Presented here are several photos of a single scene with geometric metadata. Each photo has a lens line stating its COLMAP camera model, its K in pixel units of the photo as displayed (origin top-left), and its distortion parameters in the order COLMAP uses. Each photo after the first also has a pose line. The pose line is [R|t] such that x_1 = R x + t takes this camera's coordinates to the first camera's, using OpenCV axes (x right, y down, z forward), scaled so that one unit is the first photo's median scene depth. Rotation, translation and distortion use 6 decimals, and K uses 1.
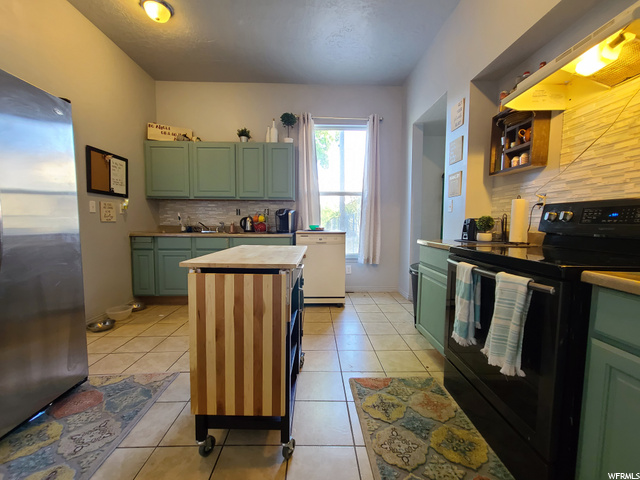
lens RADIAL K [[260.7, 0, 318.6], [0, 260.7, 239.7], [0, 0, 1]] dist [-0.000729, -0.000188]
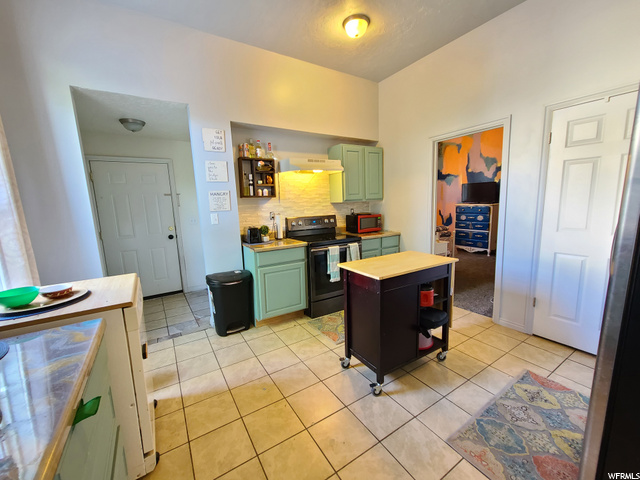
lens RADIAL K [[260.7, 0, 318.5], [0, 260.7, 240.0], [0, 0, 1]] dist [-0.000729, -0.000188]
pose [[-0.517670, -0.118953, 0.847271, -1.005963], [0.080839, 0.979057, 0.186846, -0.314638], [-0.851753, 0.165217, -0.497213, 1.755204]]
